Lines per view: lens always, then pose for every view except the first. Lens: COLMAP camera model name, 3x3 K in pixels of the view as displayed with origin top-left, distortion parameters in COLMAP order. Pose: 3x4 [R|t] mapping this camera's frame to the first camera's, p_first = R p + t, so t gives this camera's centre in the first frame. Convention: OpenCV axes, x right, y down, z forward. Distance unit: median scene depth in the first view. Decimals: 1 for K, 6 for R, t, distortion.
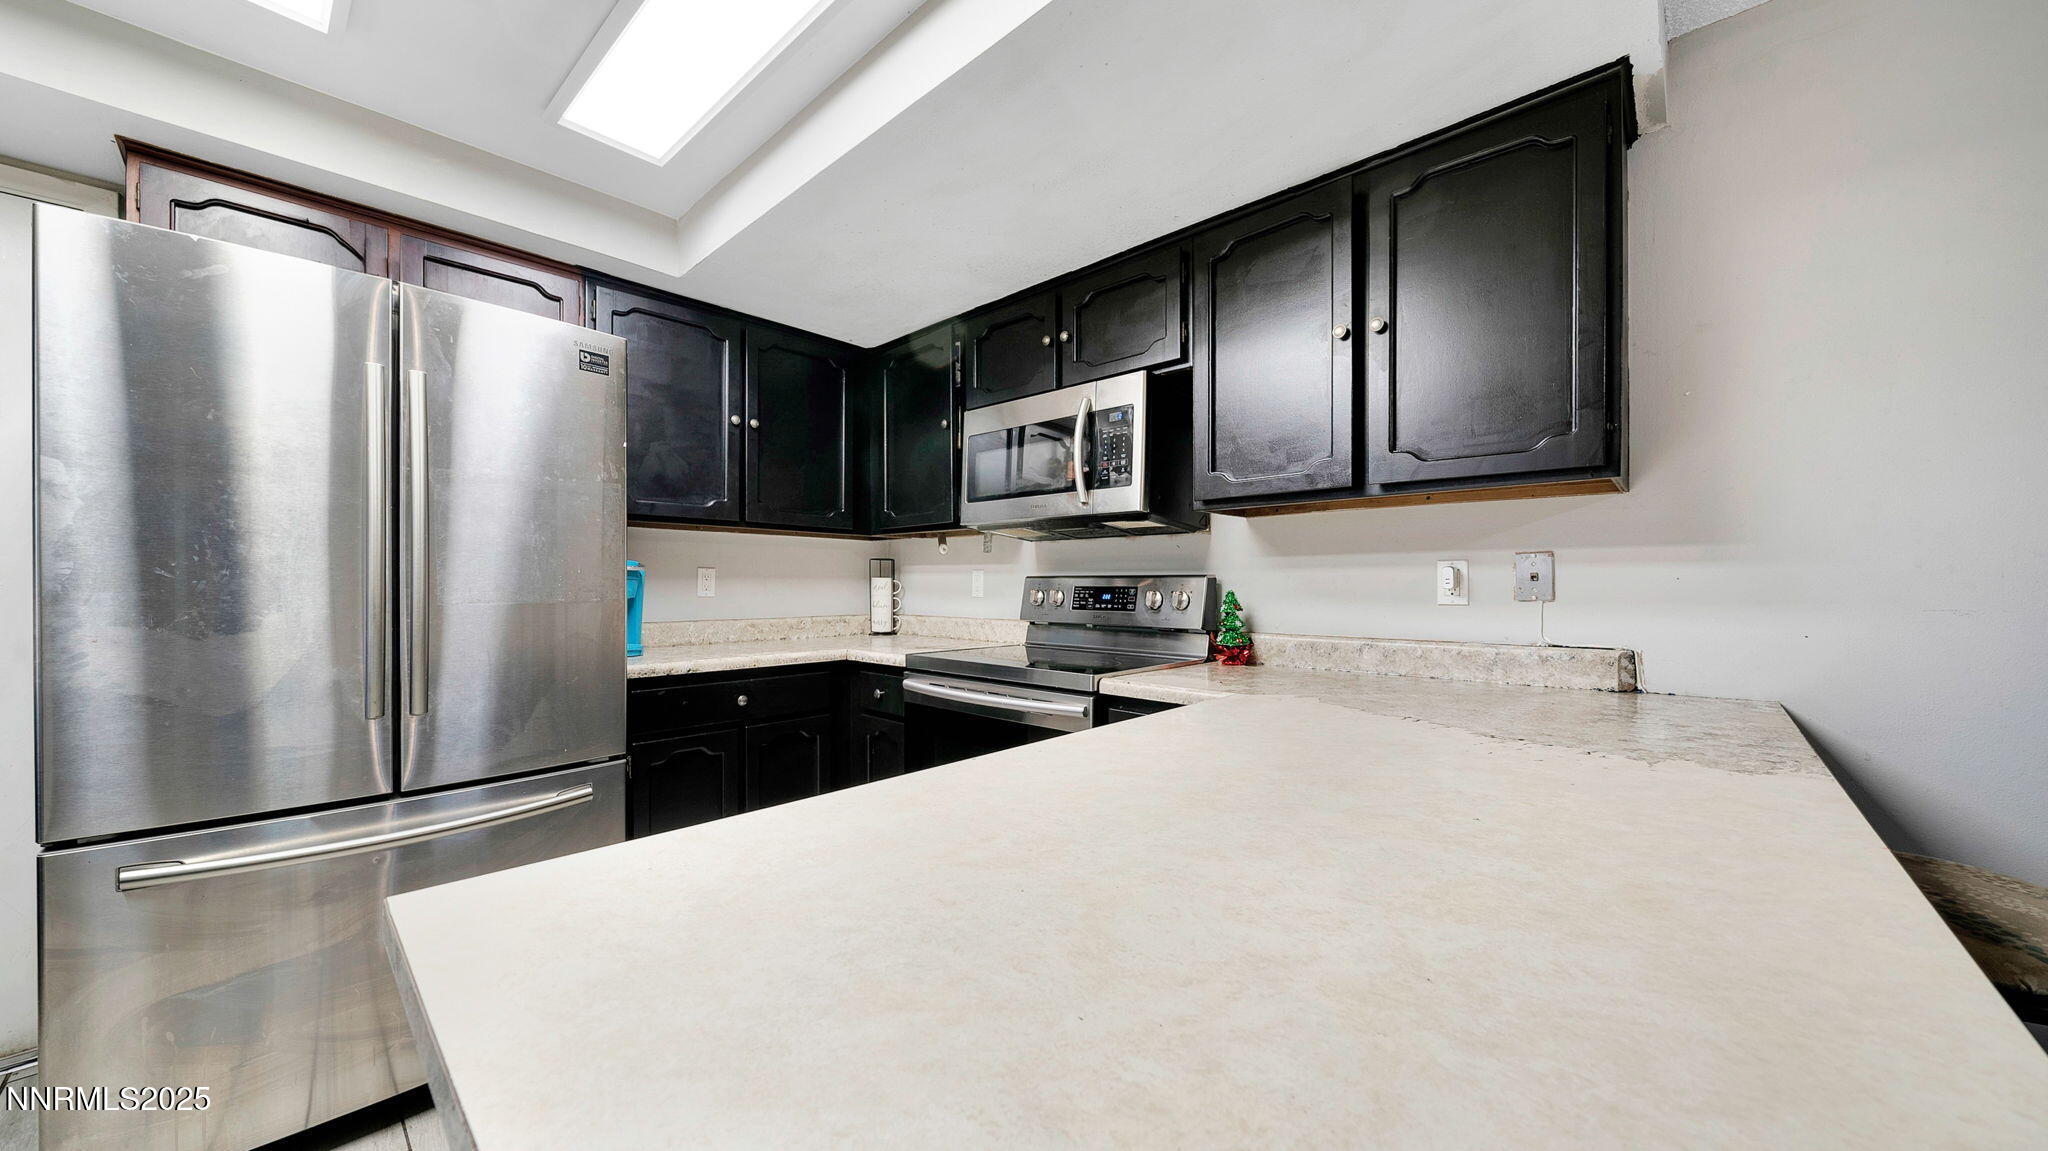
lens RADIAL K [[714.7, 0, 1027.4], [0, 714.7, 577.0], [0, 0, 1]] dist [-0.004689, -0.000038]
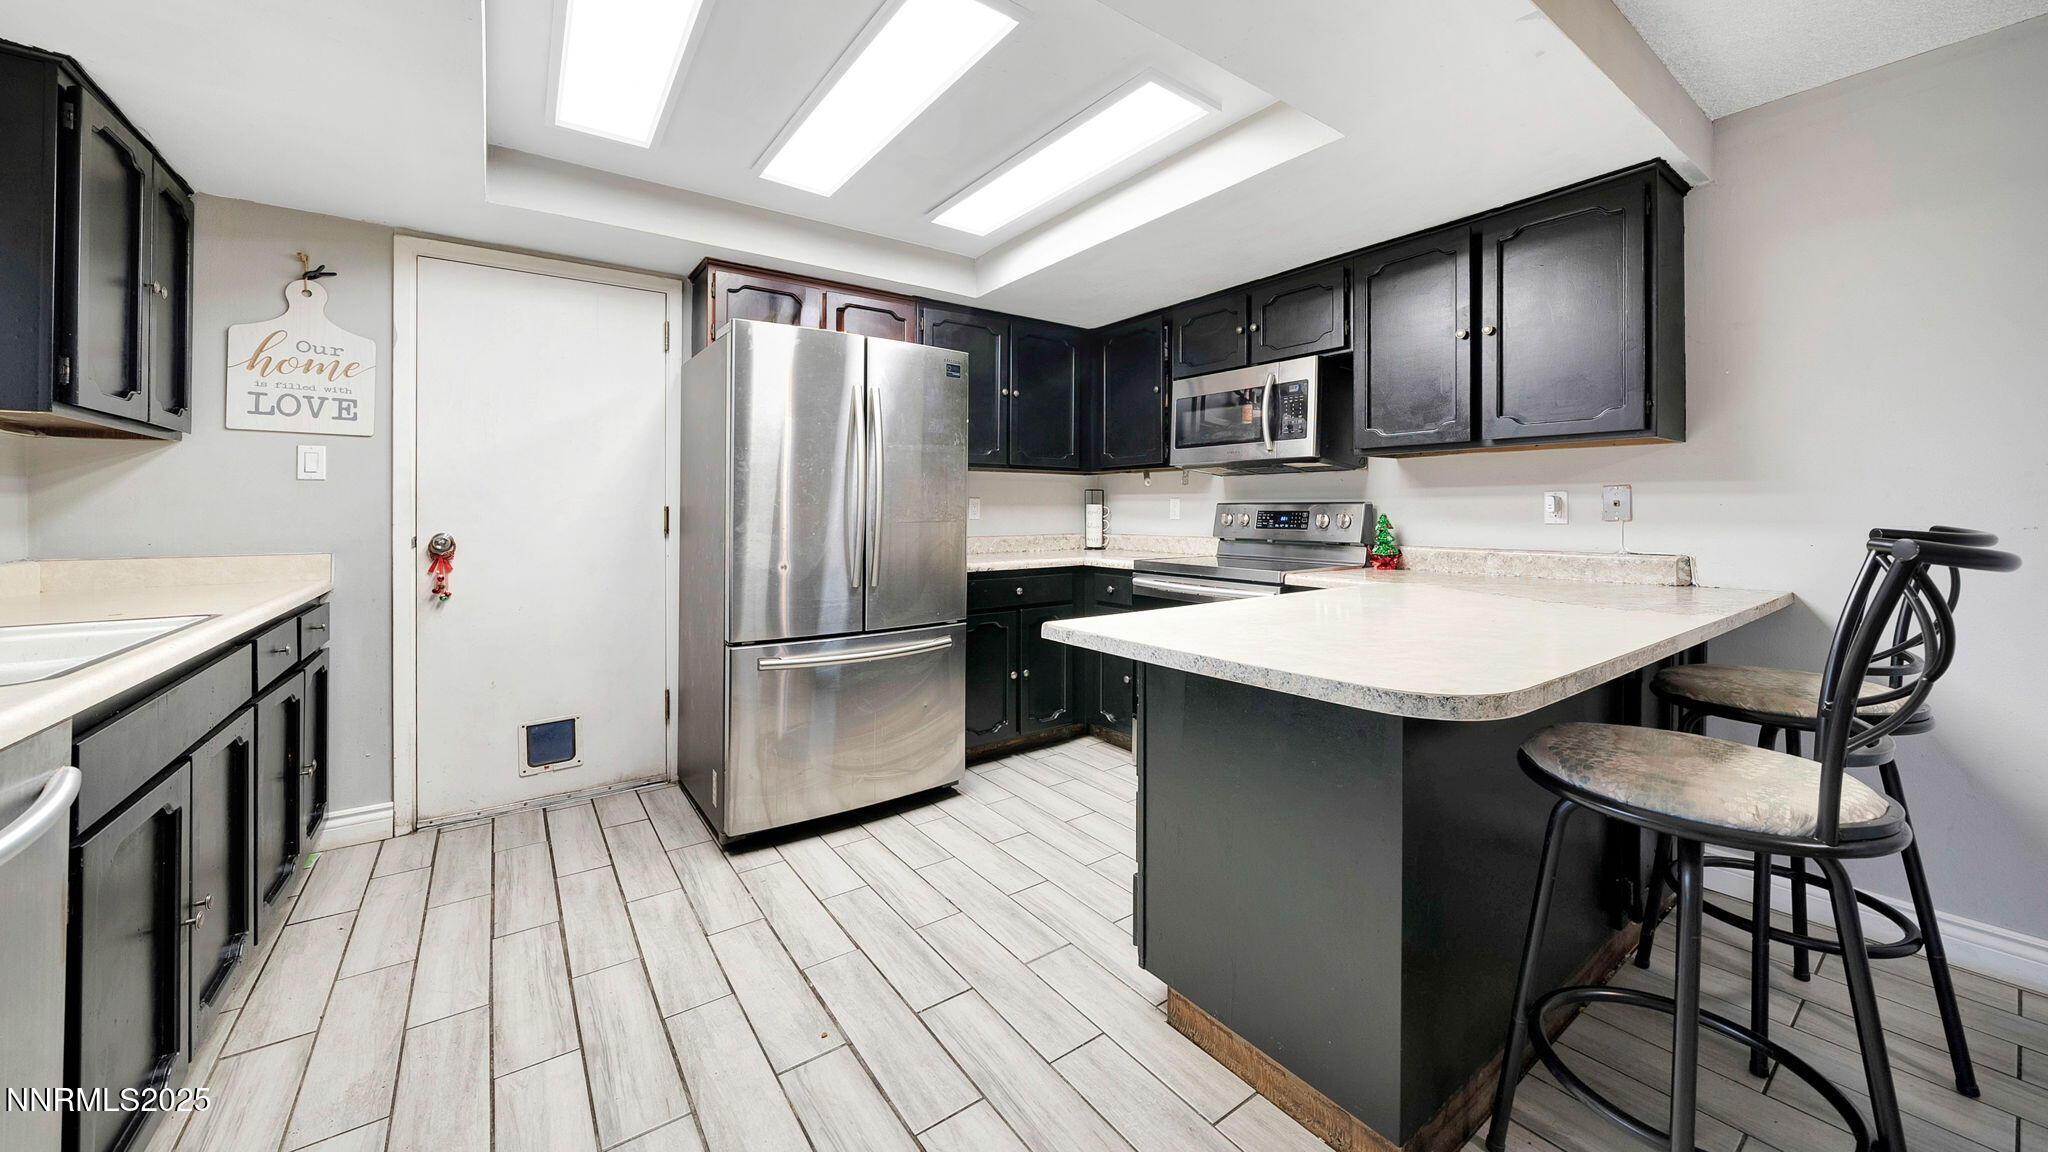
lens RADIAL K [[738.0, 0, 1032.7], [0, 738.0, 504.1], [0, 0, 1]] dist [-0.005644, -0.000106]
pose [[0.982789, -0.003156, -0.184703, -0.103697], [0.003794, 0.999988, 0.003099, -0.005924], [0.184691, -0.003746, 0.982789, -0.465634]]
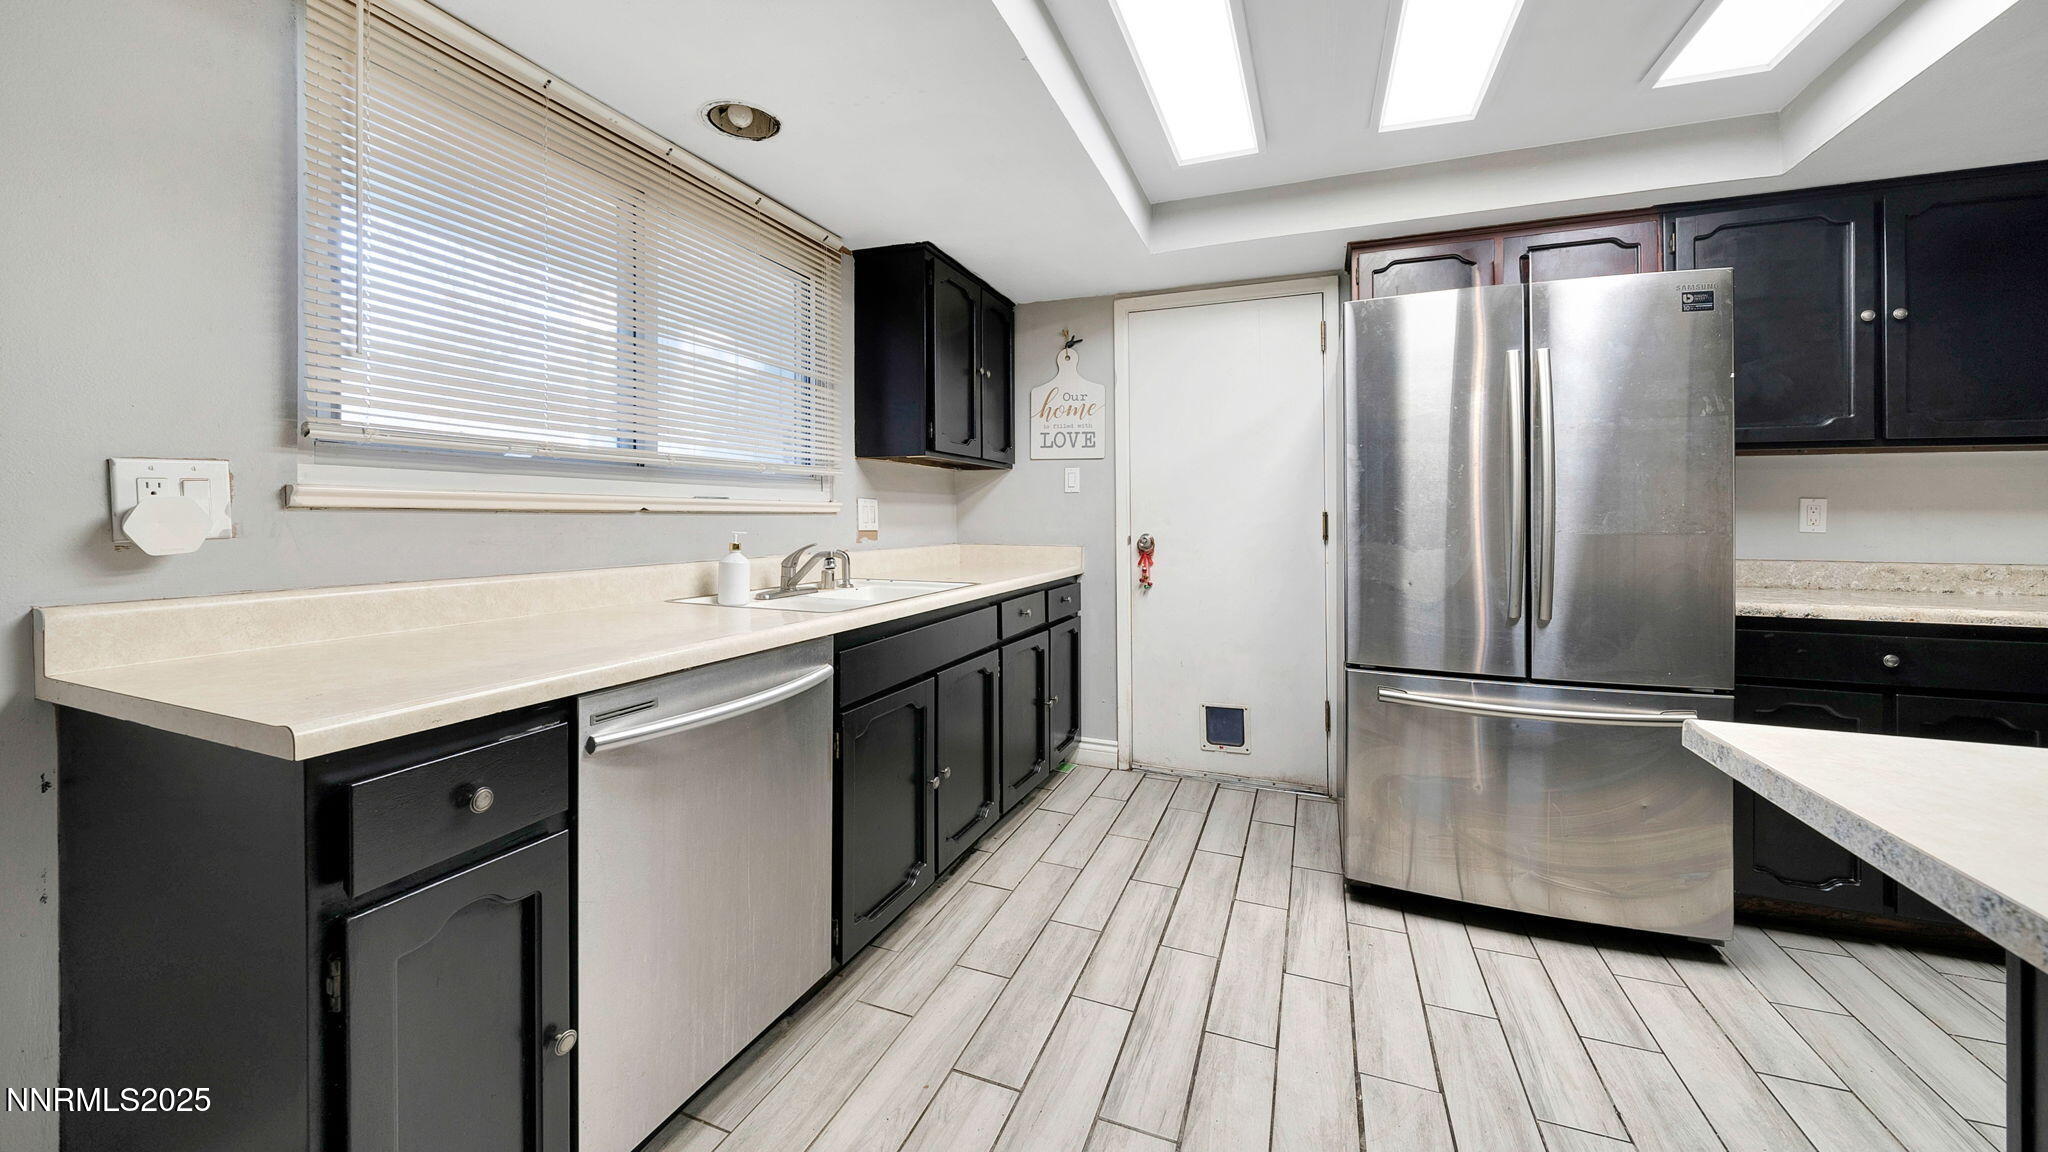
lens RADIAL K [[736.1, 0, 1022.7], [0, 736.1, 509.8], [0, 0, 1]] dist [-0.006591, -0.000065]
pose [[0.366190, -0.005996, -0.930521, 0.011993], [0.006493, 0.999971, -0.003888, -0.002078], [0.930518, -0.004619, 0.366218, -0.231317]]
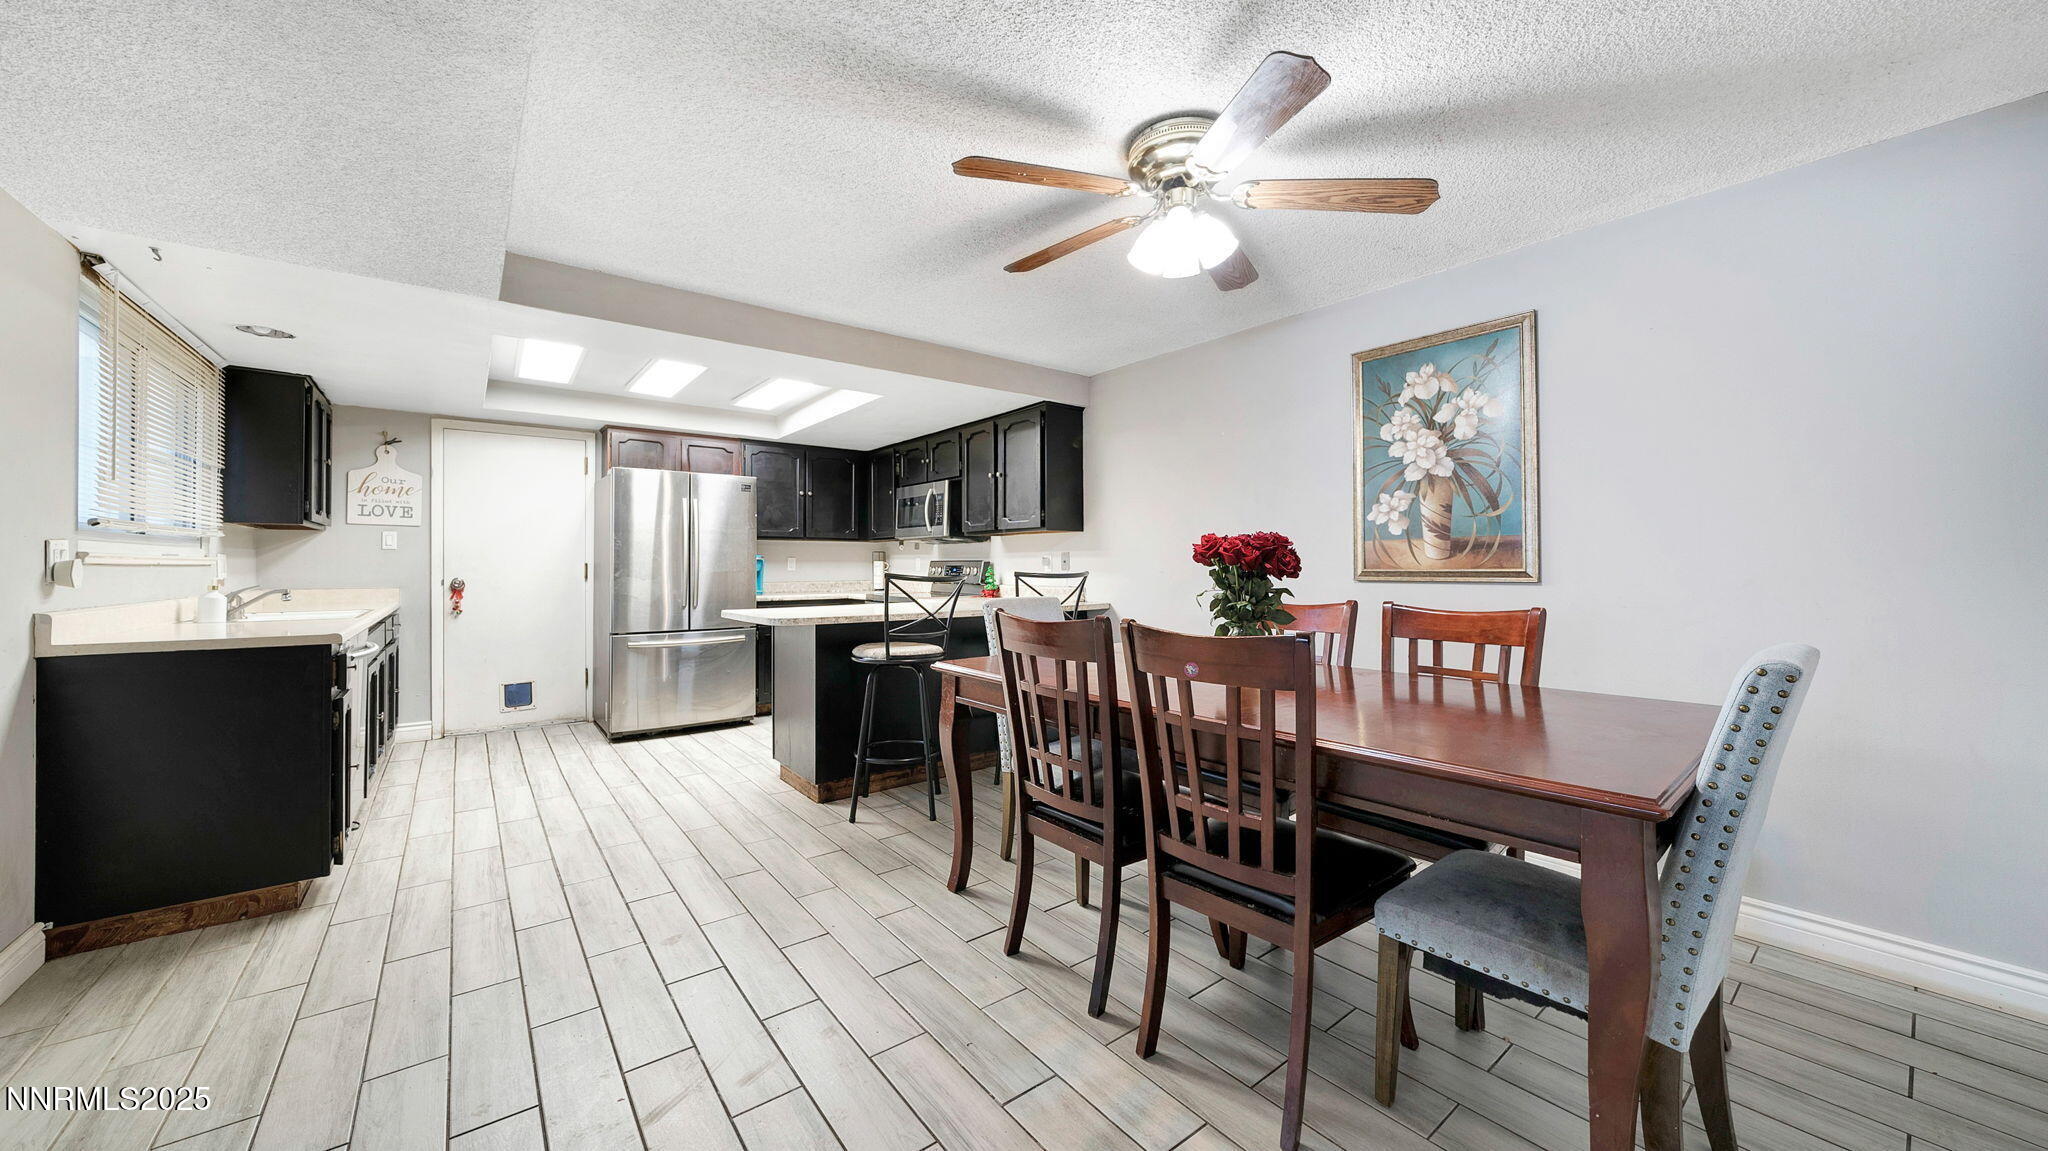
lens RADIAL K [[728.8, 0, 1030.7], [0, 728.8, 558.8], [0, 0, 1]] dist [0.000025, 0.000035]
pose [[0.987849, -0.003919, -0.155367, 0.787304], [0.004204, 0.999990, 0.001503, -0.011945], [0.155359, -0.002138, 0.987856, -1.378577]]
